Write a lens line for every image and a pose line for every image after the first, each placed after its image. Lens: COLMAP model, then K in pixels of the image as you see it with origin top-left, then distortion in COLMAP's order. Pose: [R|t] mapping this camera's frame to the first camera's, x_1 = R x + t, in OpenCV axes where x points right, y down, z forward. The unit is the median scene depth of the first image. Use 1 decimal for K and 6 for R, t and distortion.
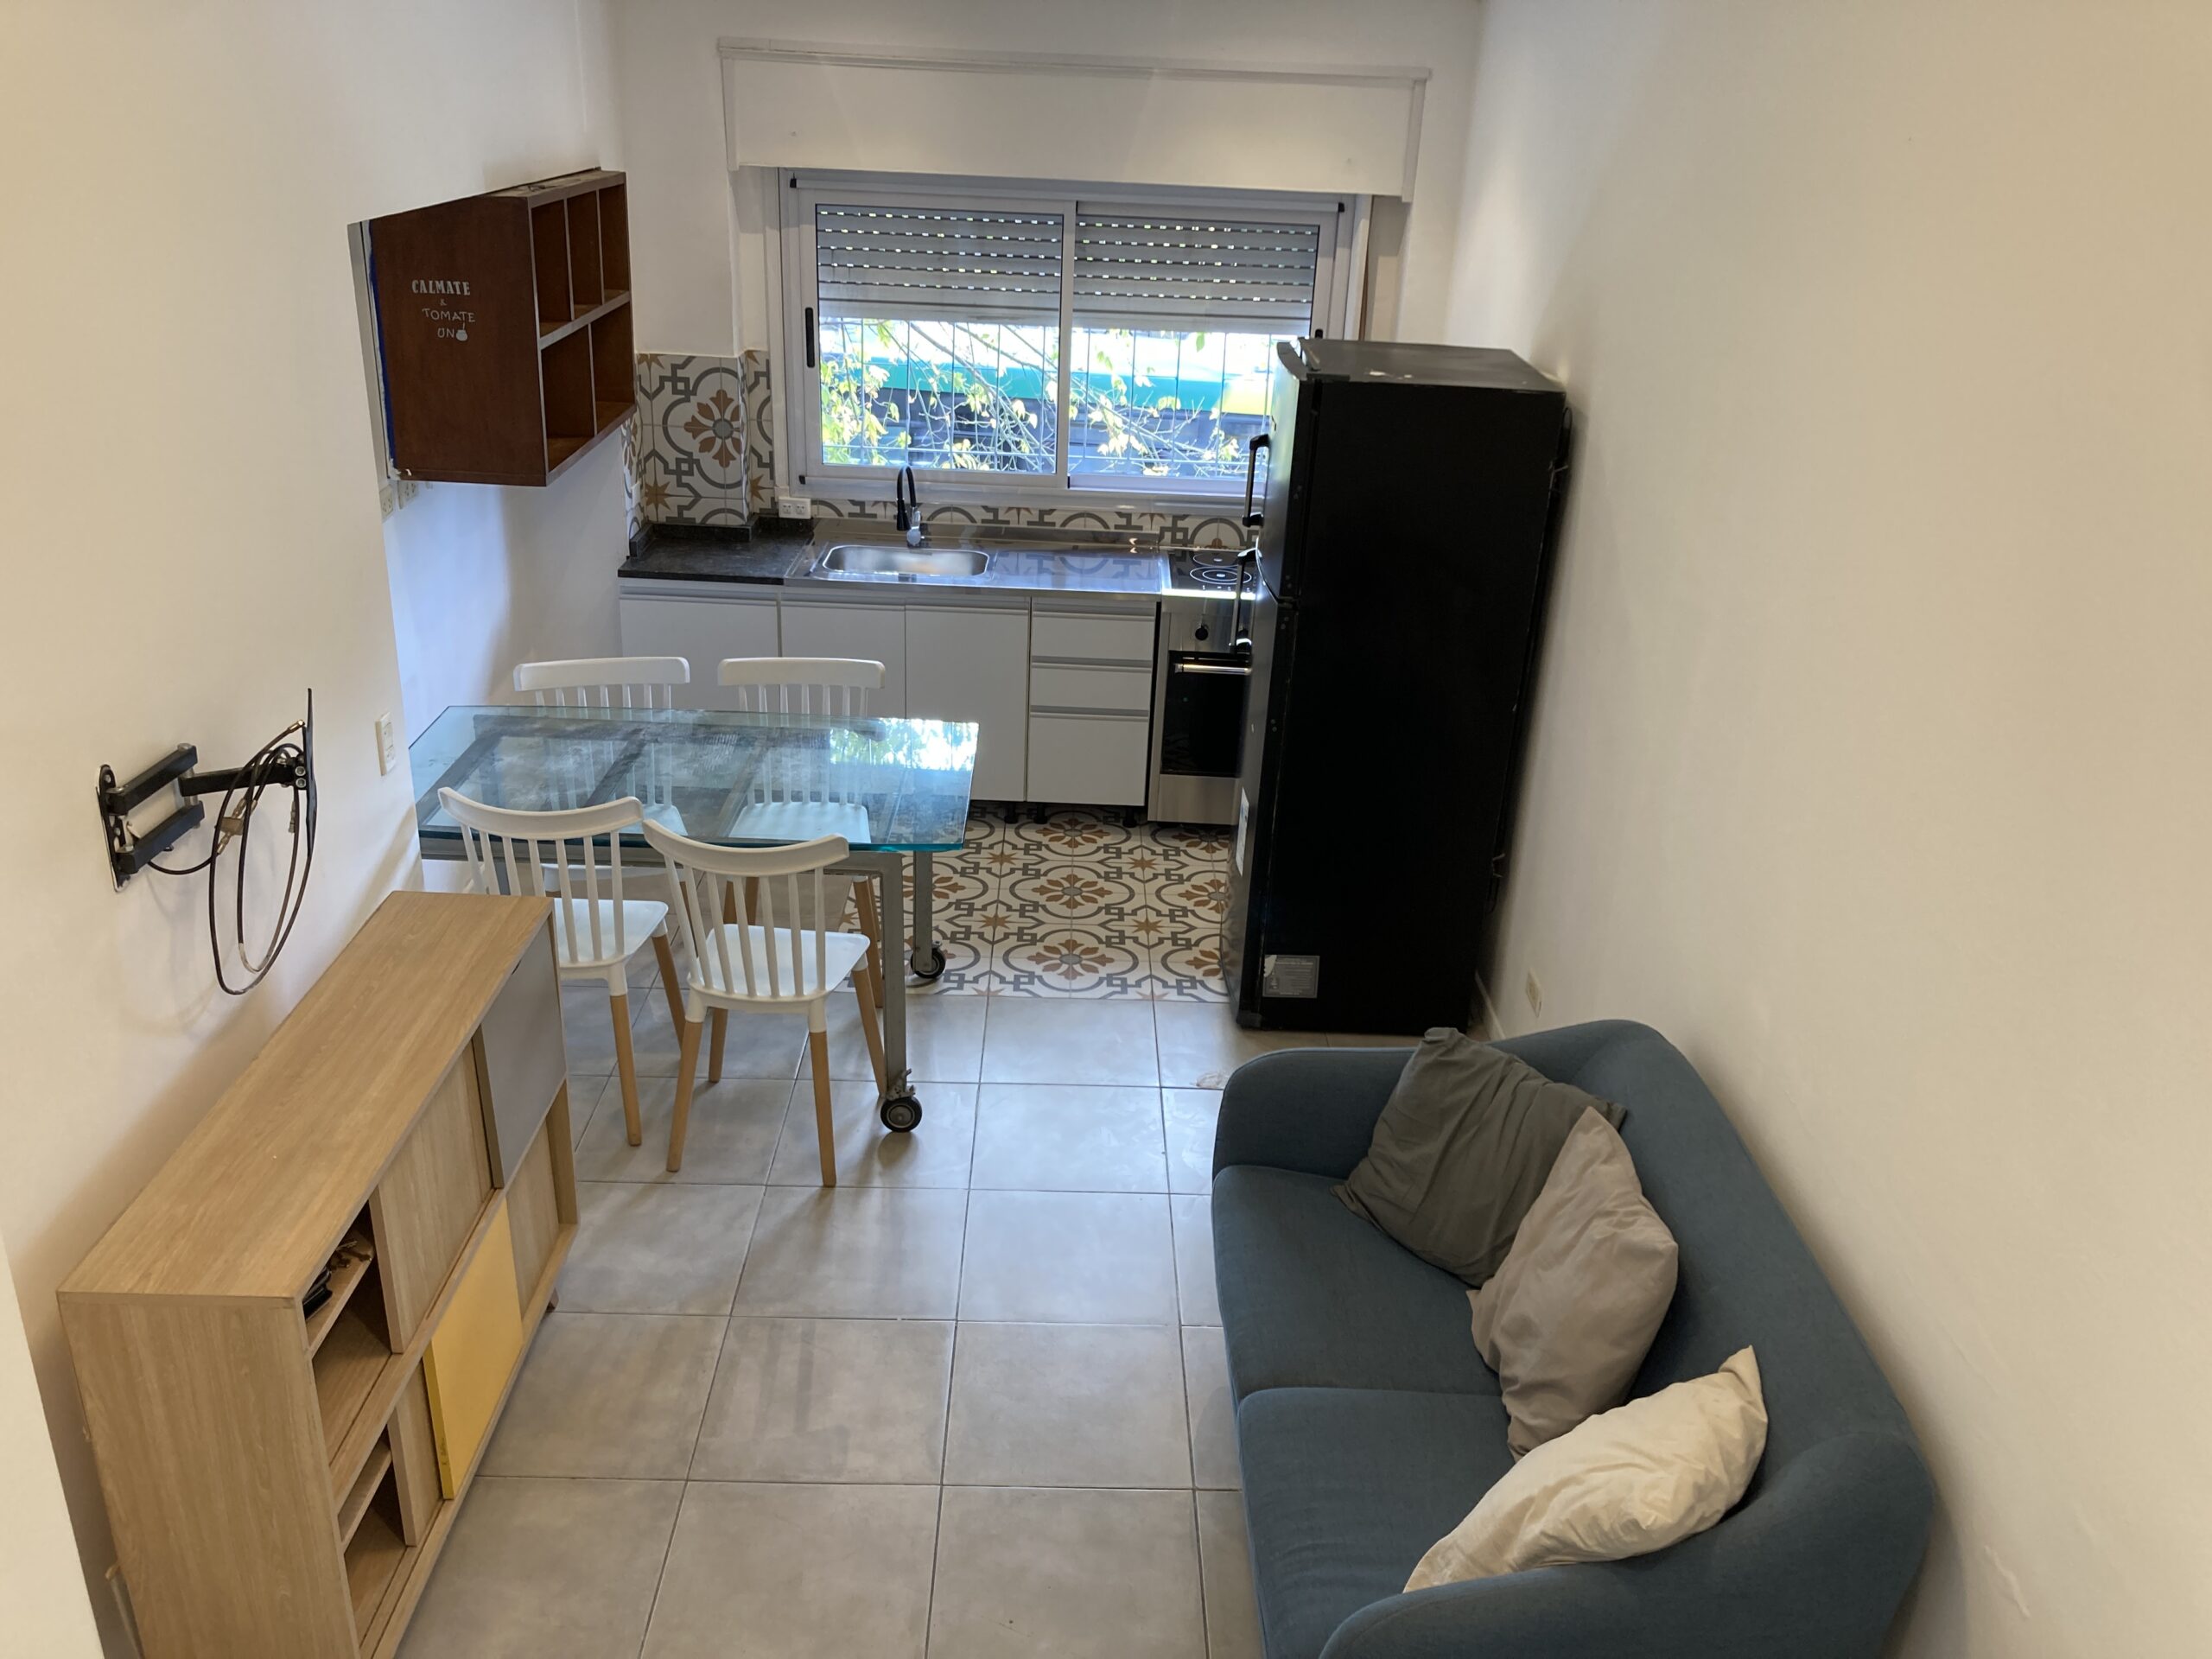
lens RADIAL K [[1817.9, 0, 1108.6], [0, 1817.9, 825.3], [0, 0, 1]] dist [0.071145, -0.080953]
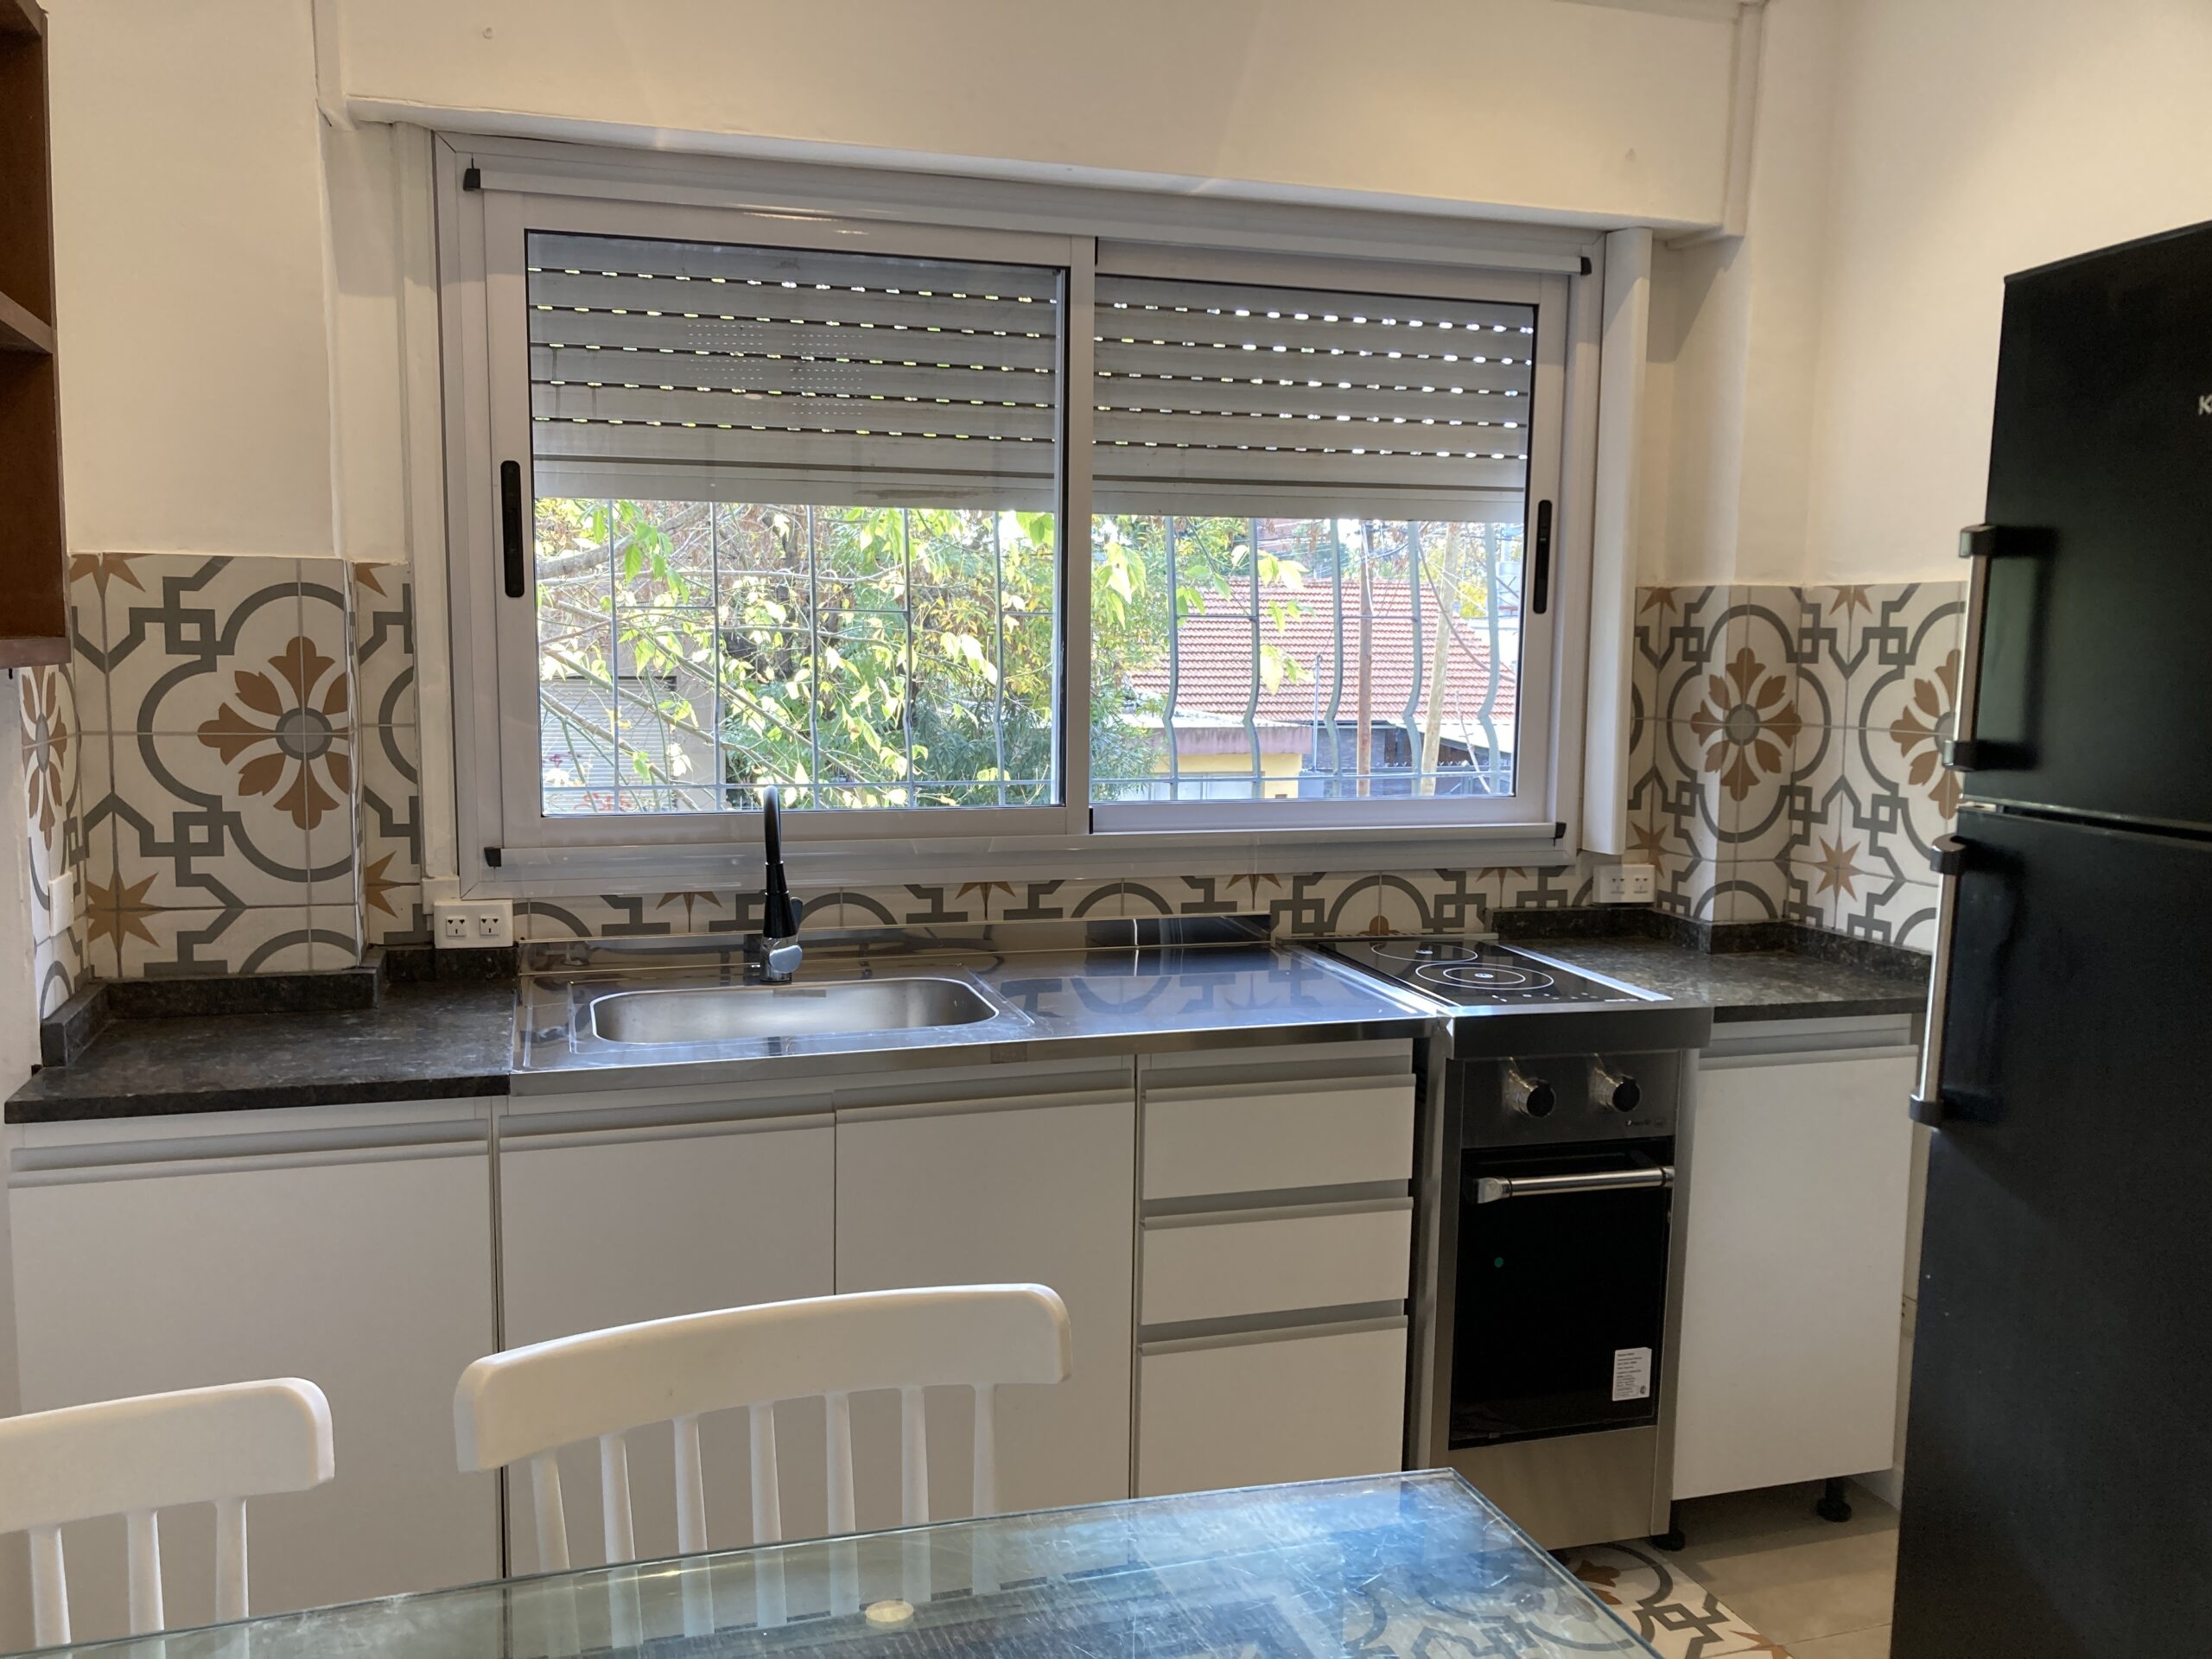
lens RADIAL K [[1817.9, 0, 1094.1], [0, 1817.9, 841.4], [0, 0, 1]] dist [0.071145, -0.080953]
pose [[0.958150, -0.065850, 0.278590, -0.156486], [0.136876, 0.960114, -0.243814, -0.070004], [-0.251423, 0.271743, 0.928947, 0.578363]]
